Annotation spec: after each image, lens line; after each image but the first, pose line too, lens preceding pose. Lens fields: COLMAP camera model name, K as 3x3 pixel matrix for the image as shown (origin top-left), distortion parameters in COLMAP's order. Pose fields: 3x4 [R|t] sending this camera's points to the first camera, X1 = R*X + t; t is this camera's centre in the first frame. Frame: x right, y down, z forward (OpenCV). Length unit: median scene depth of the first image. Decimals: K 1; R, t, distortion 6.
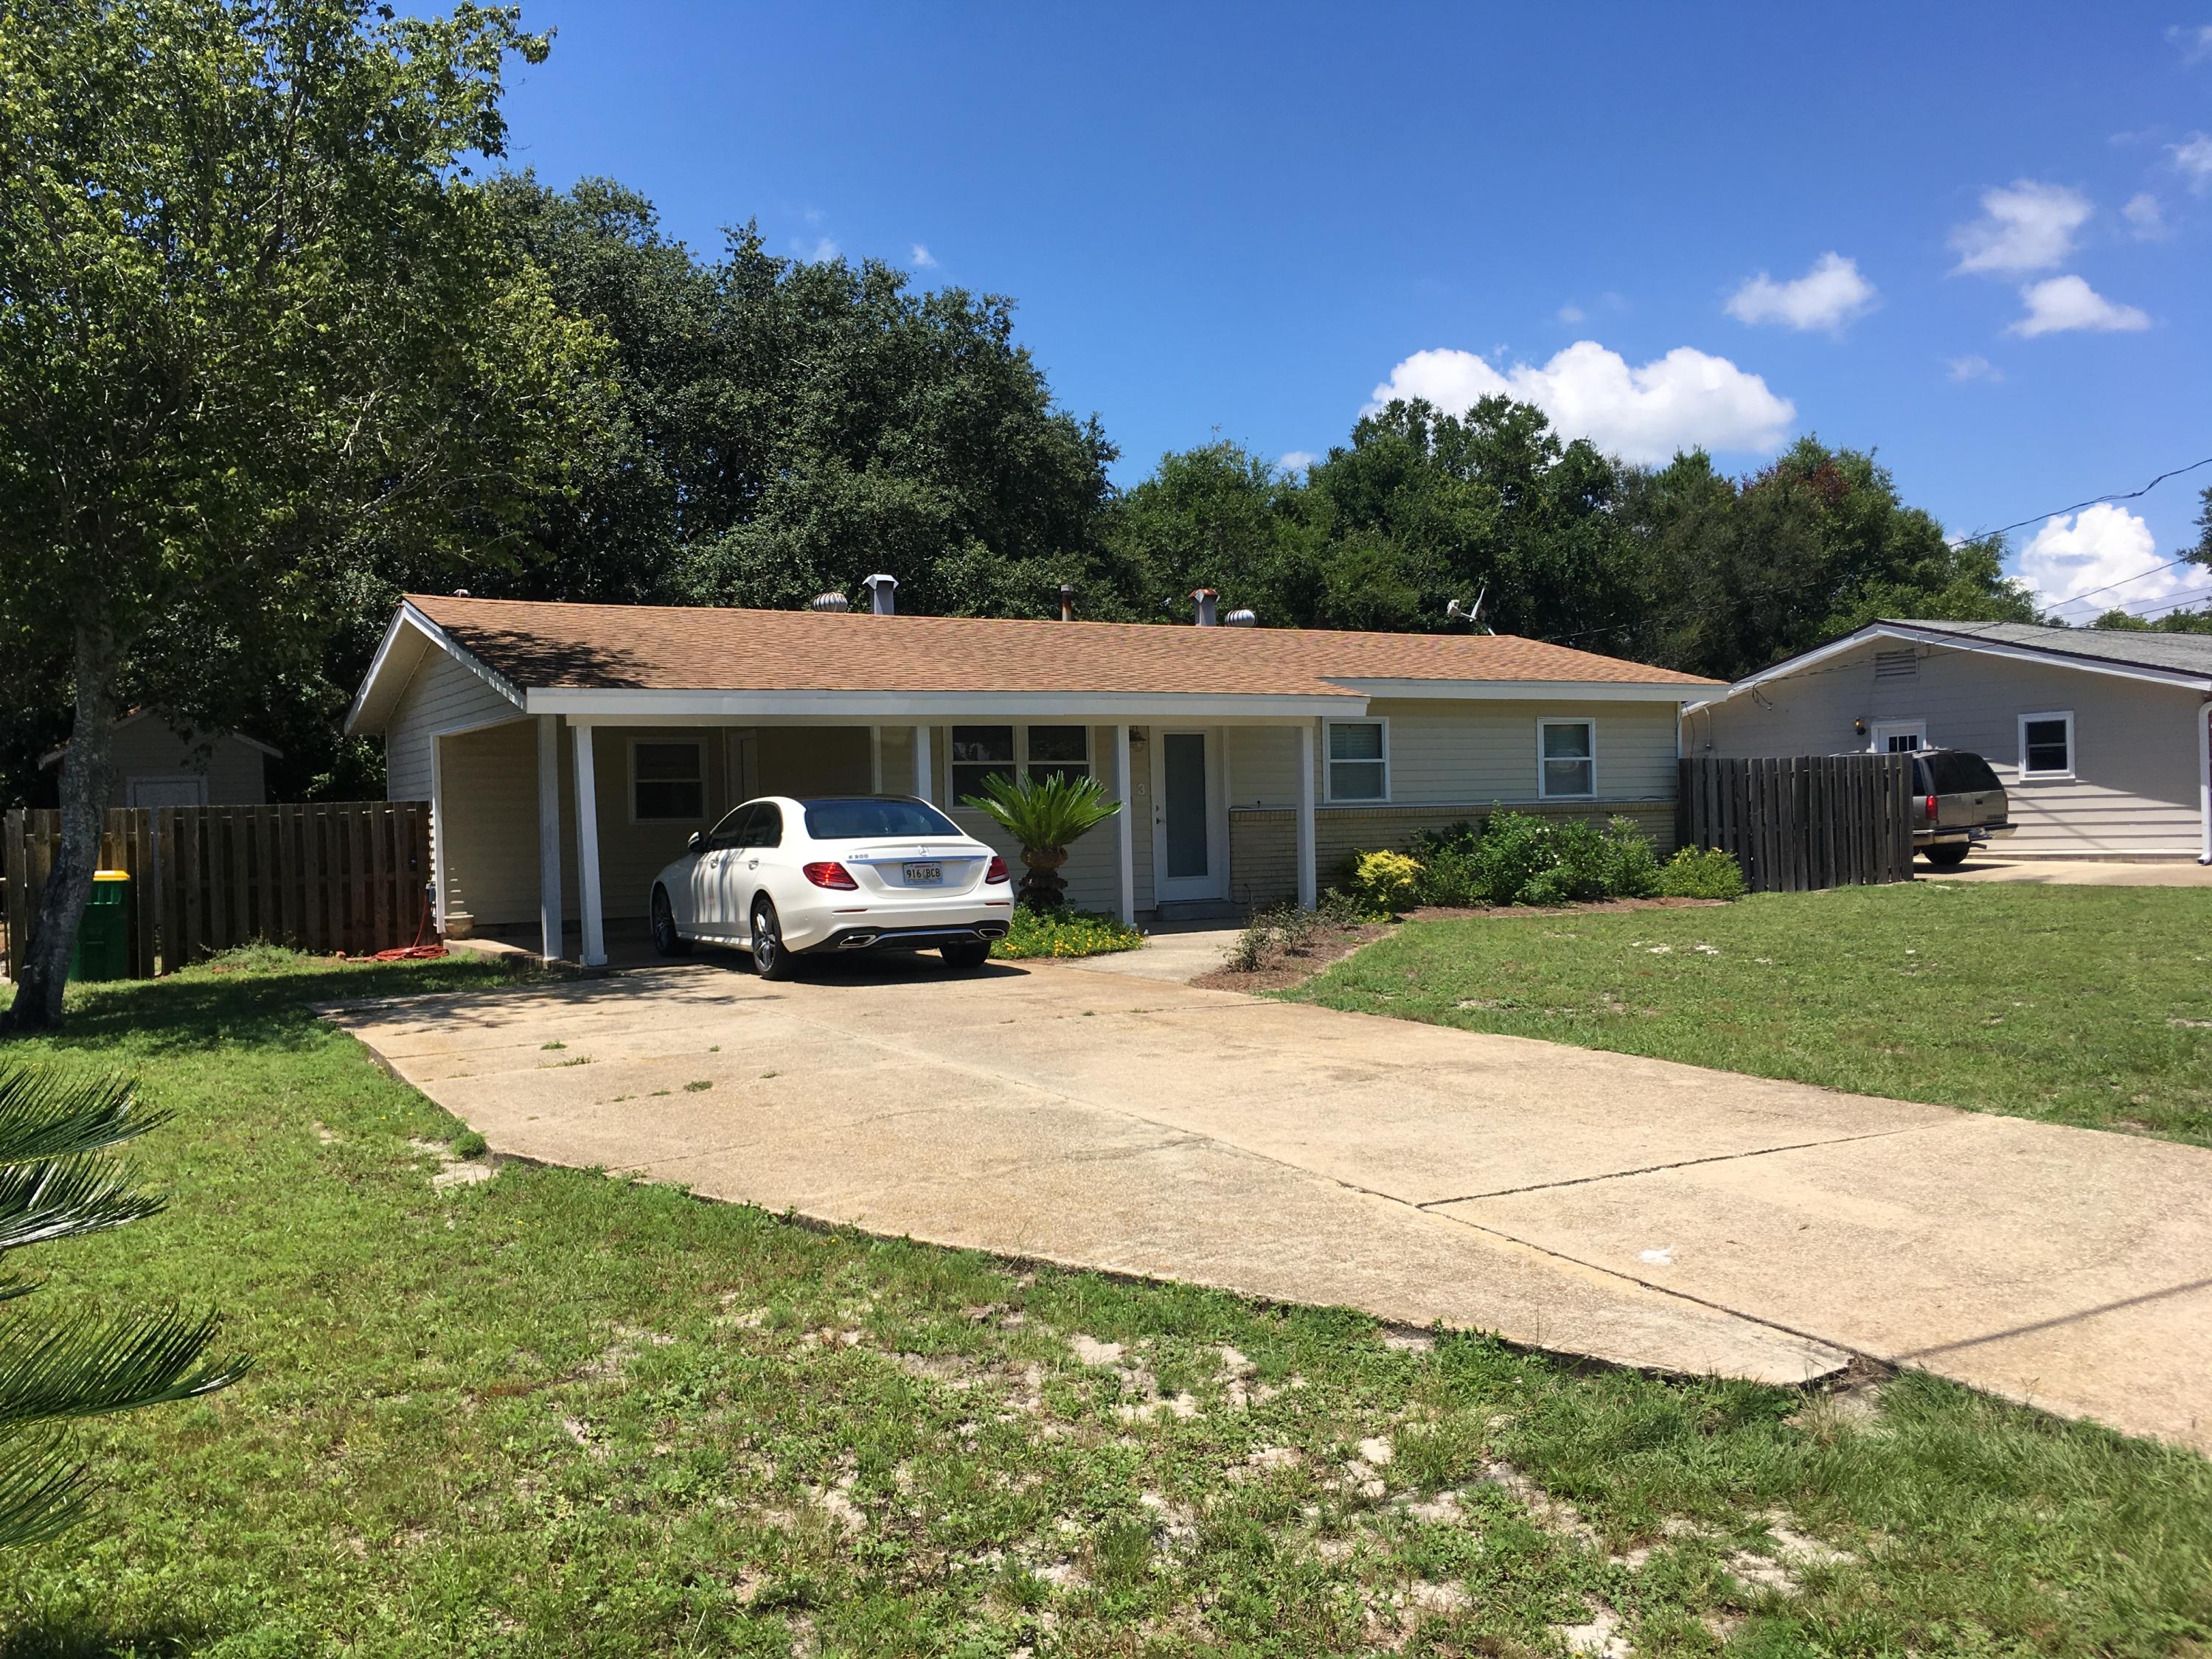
lens RADIAL K [[1910.7, 0, 1139.7], [0, 1910.7, 822.3], [0, 0, 1]] dist [0.048169, -0.001061]
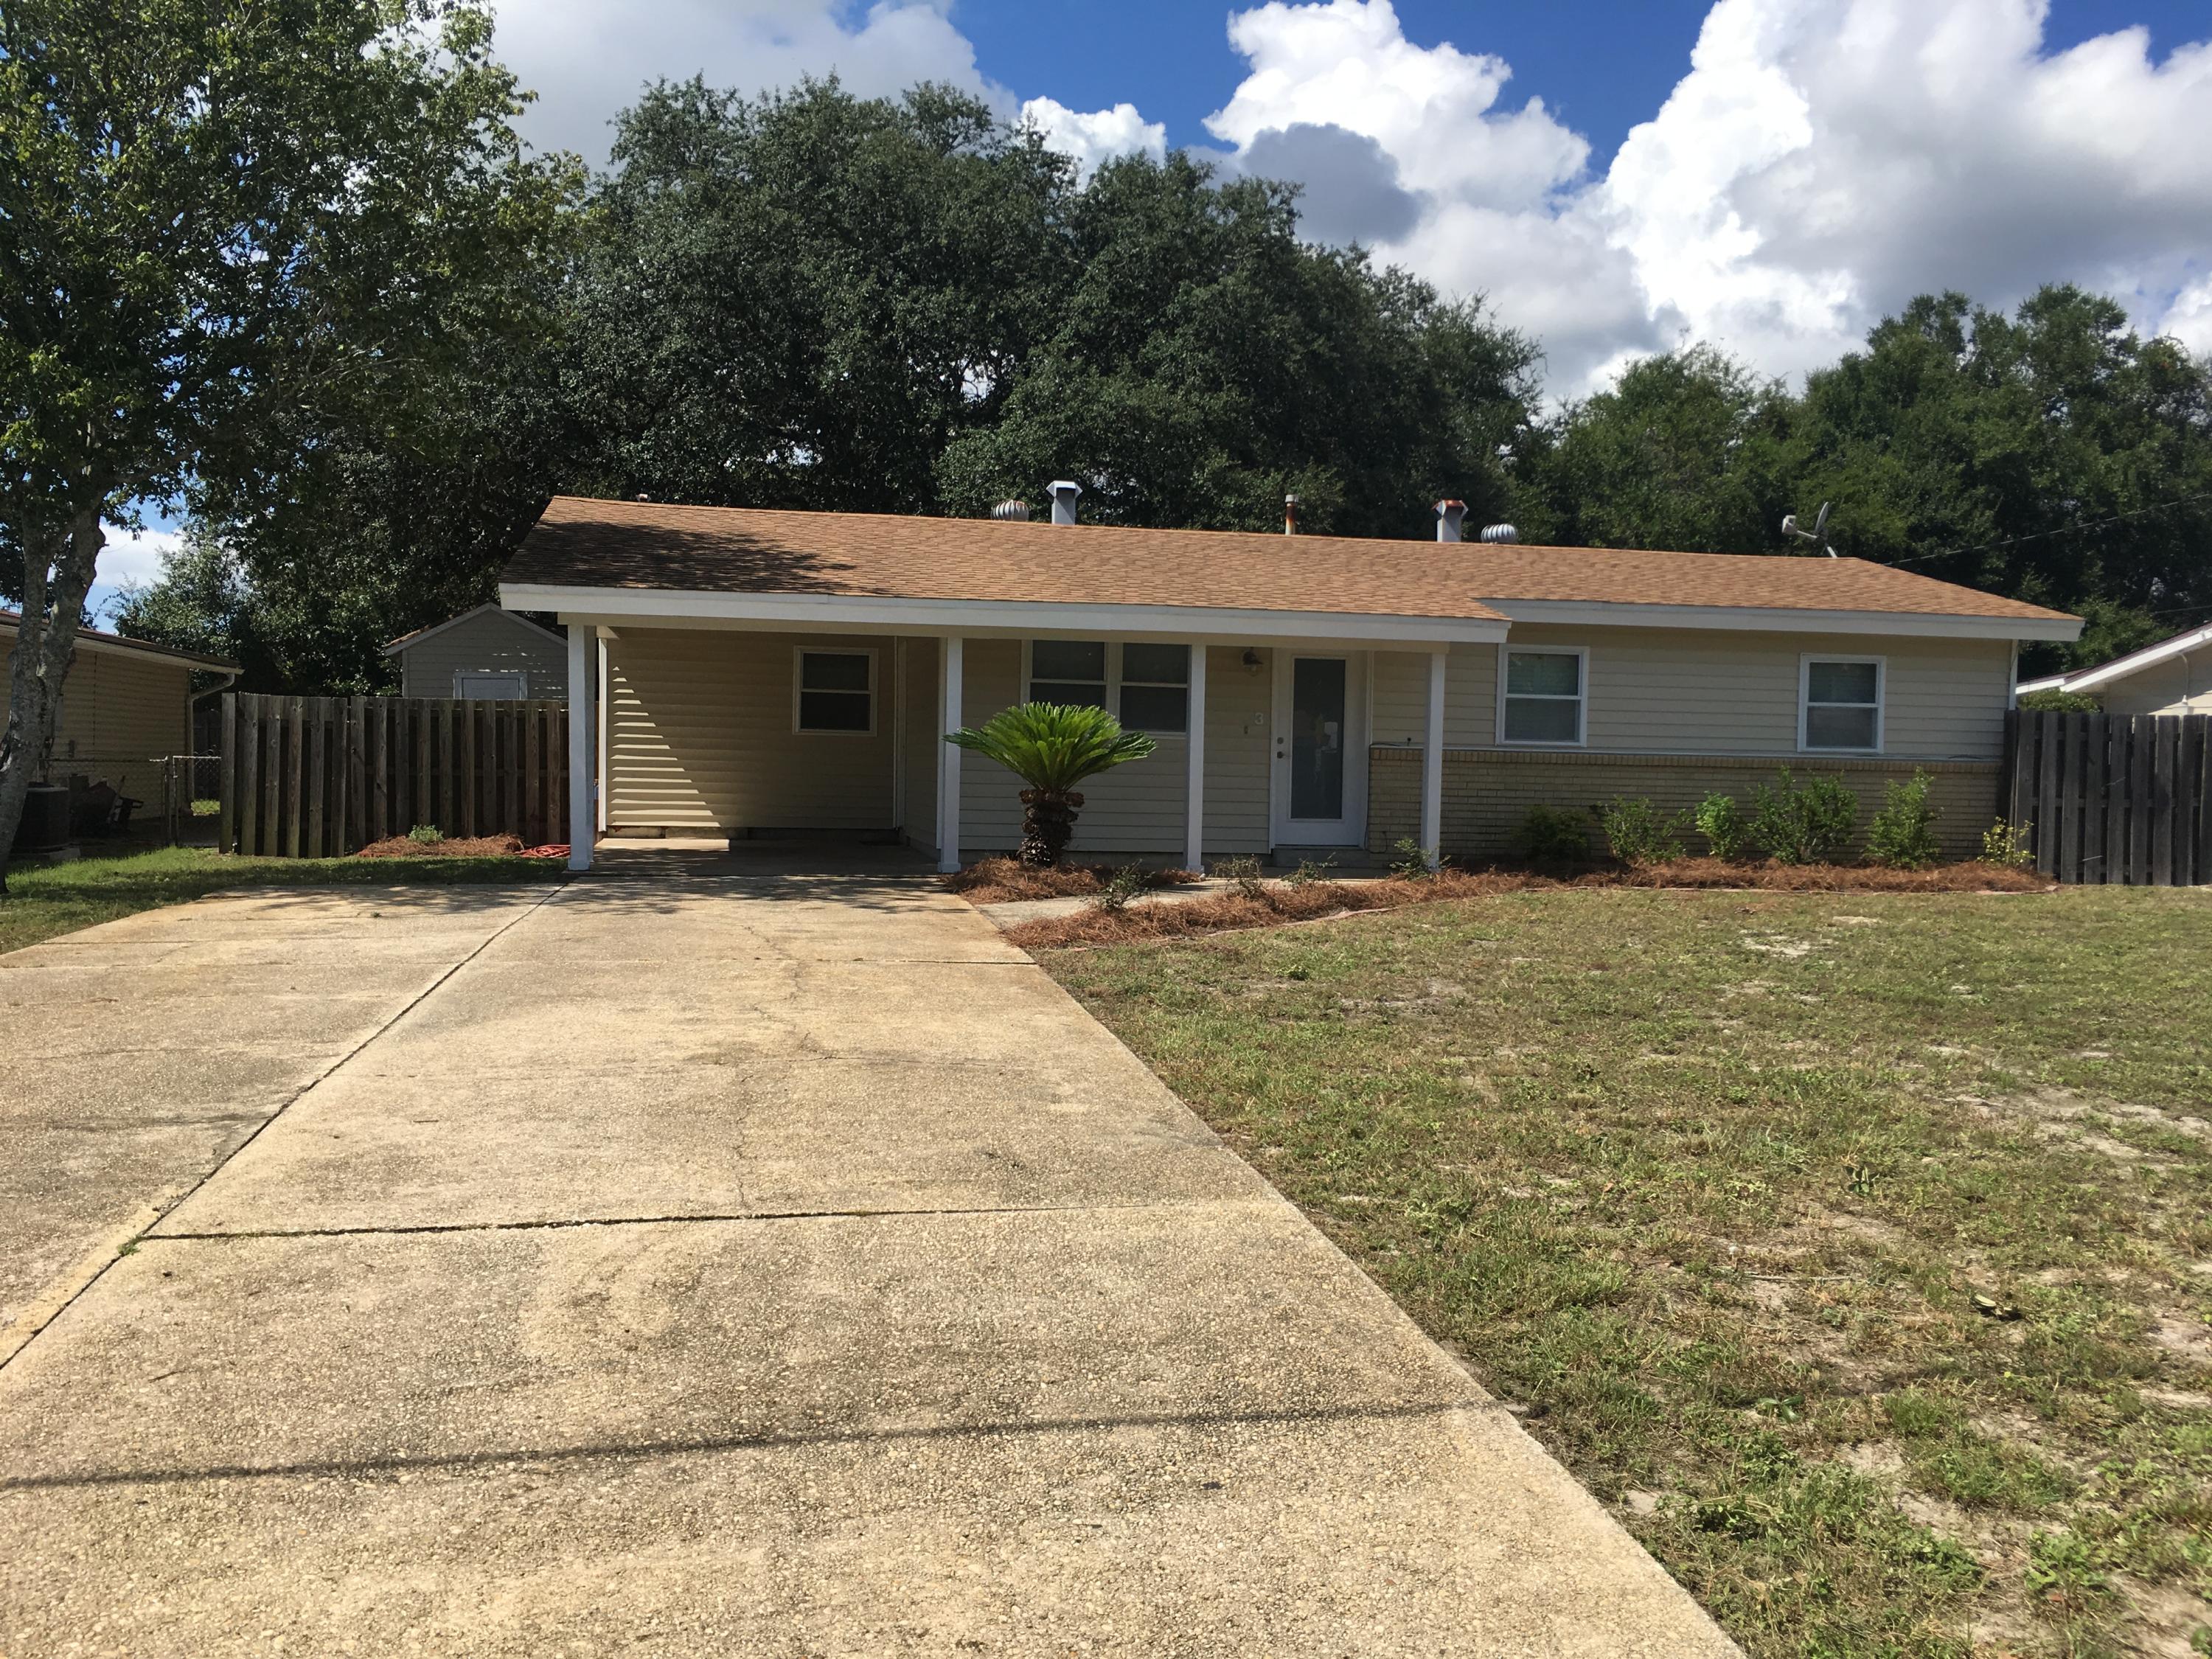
lens RADIAL K [[1891.9, 0, 1101.8], [0, 1891.9, 836.1], [0, 0, 1]] dist [0.072888, -0.096873]
pose [[0.945233, 0.060945, -0.320656, 0.180656], [-0.047370, 0.997627, 0.049974, -0.002668], [0.322941, -0.032047, 0.945876, 0.112287]]
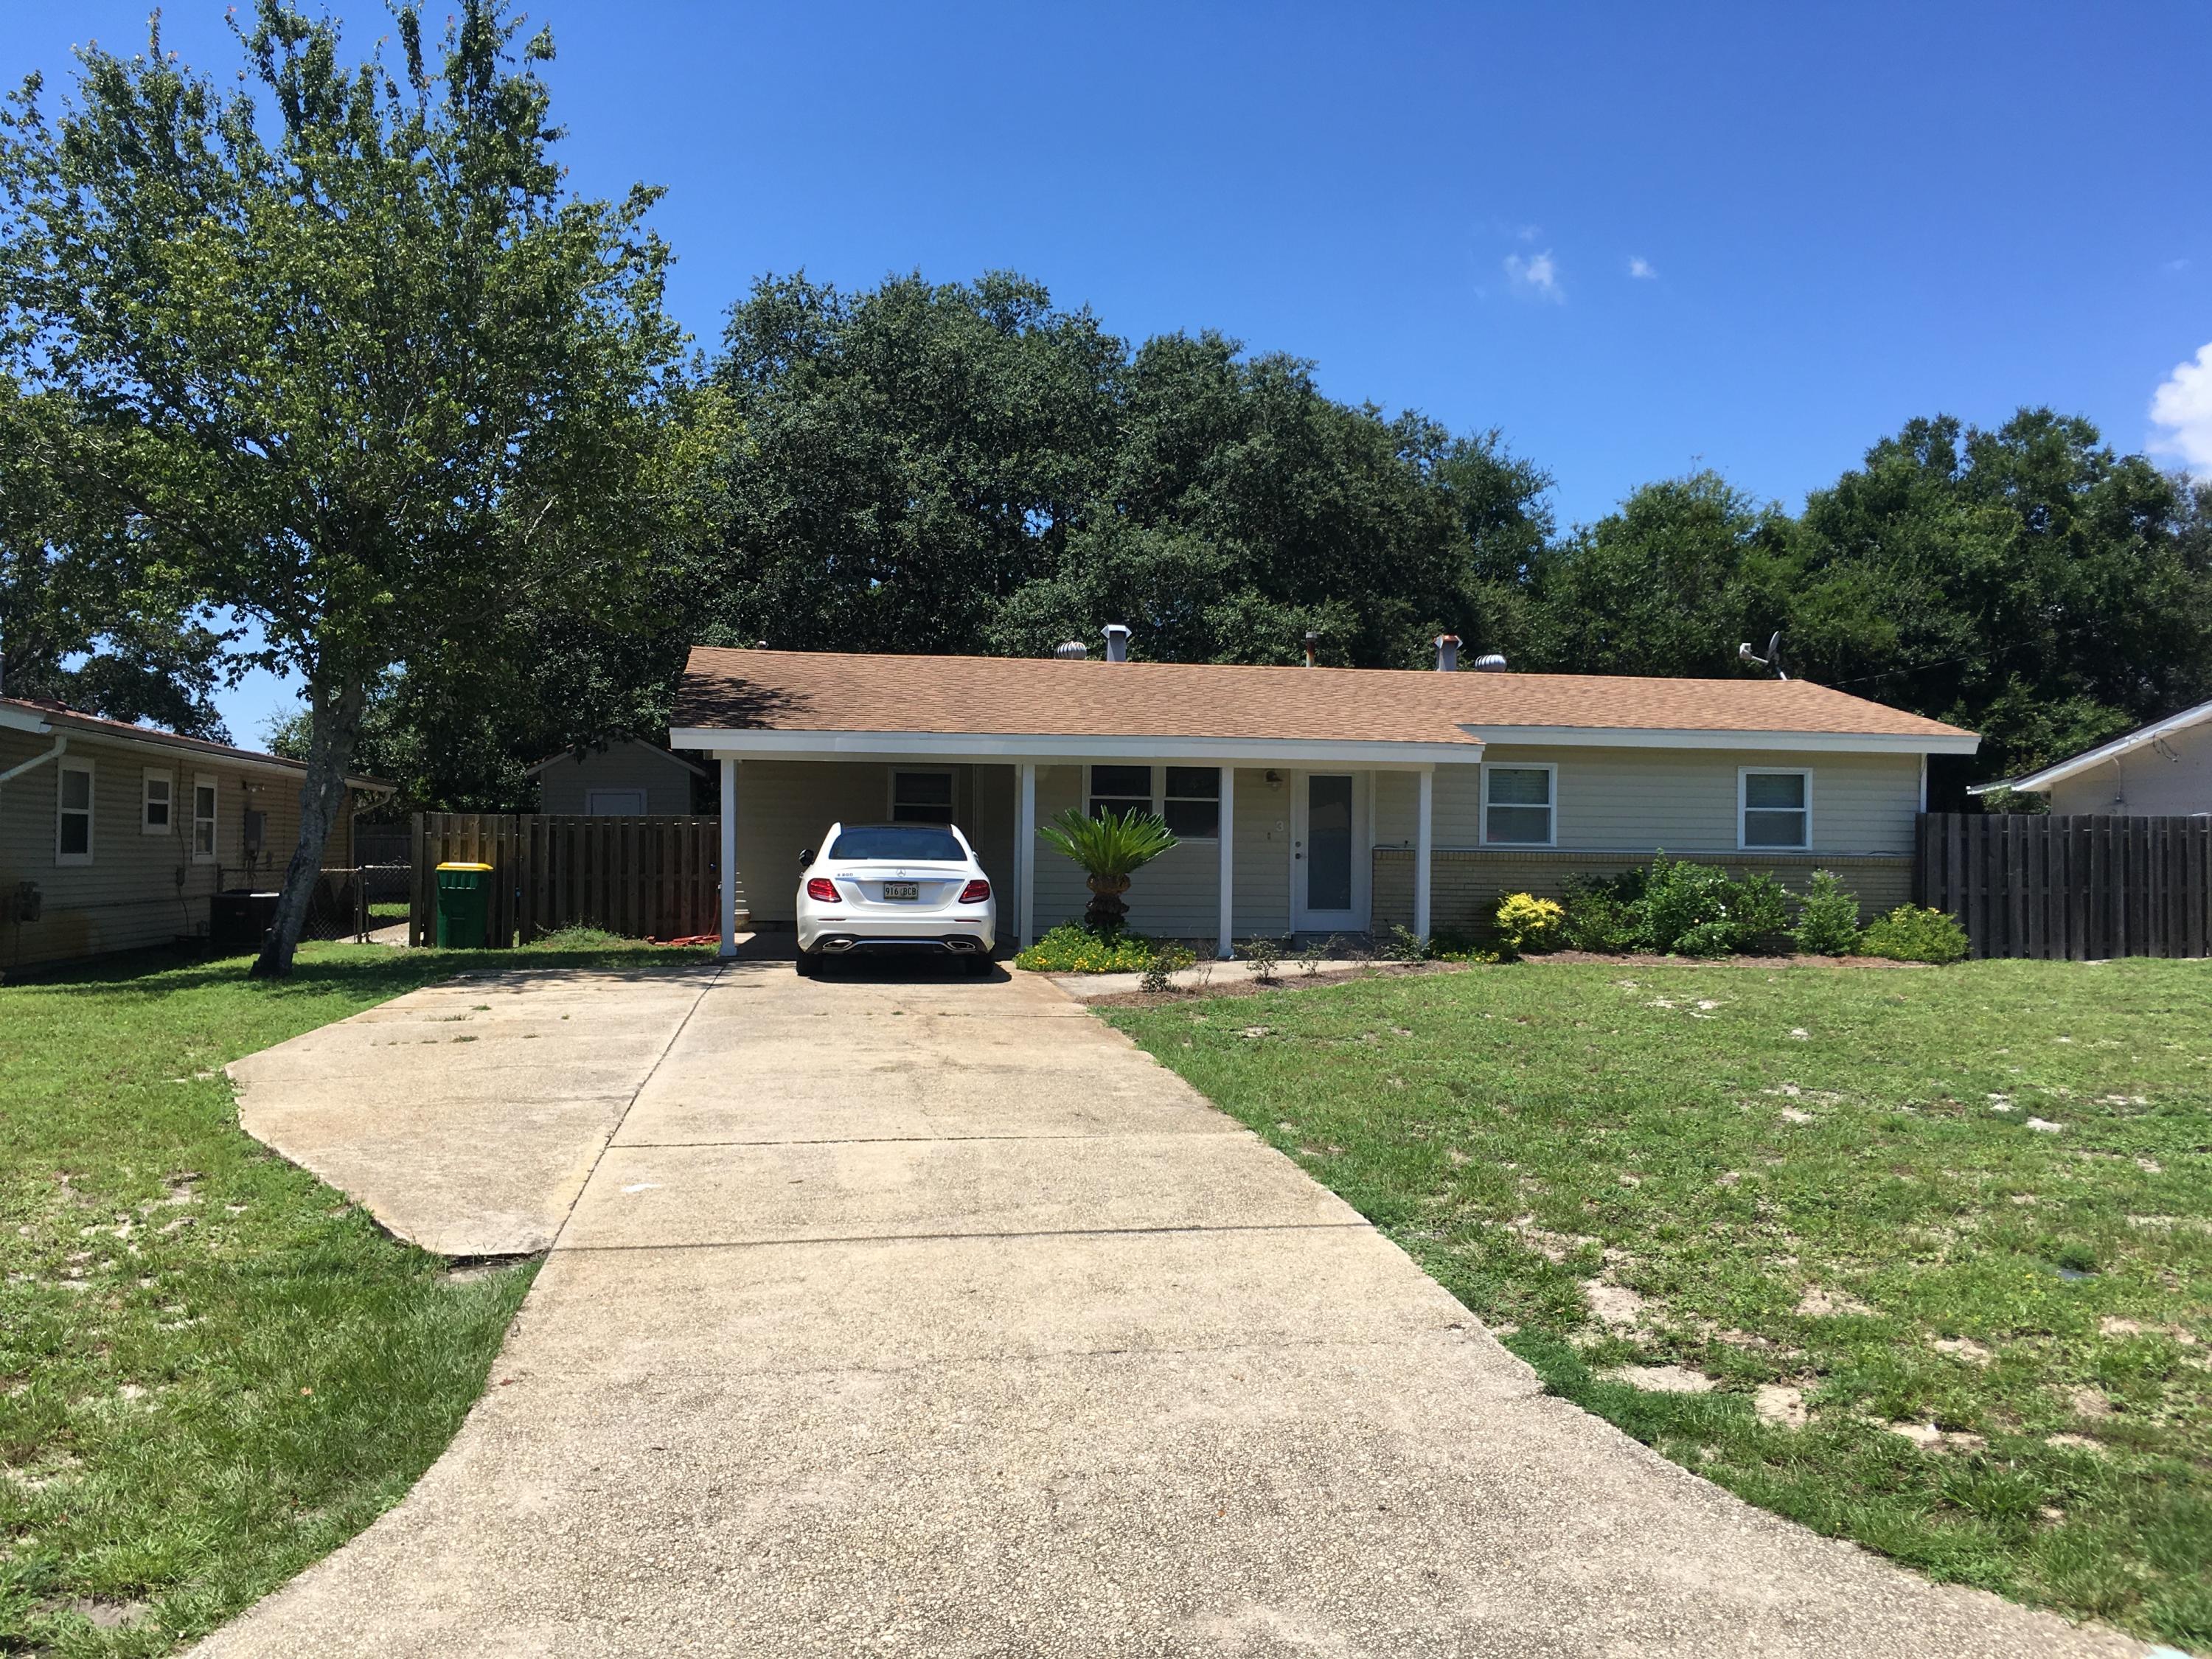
lens RADIAL K [[1891.9, 0, 1101.8], [0, 1891.9, 836.1], [0, 0, 1]] dist [0.072888, -0.096873]
pose [[0.936212, 0.035792, -0.349609, 0.231679], [-0.037629, 0.999291, 0.001541, -0.007875], [0.349416, 0.011713, 0.936895, -0.030303]]
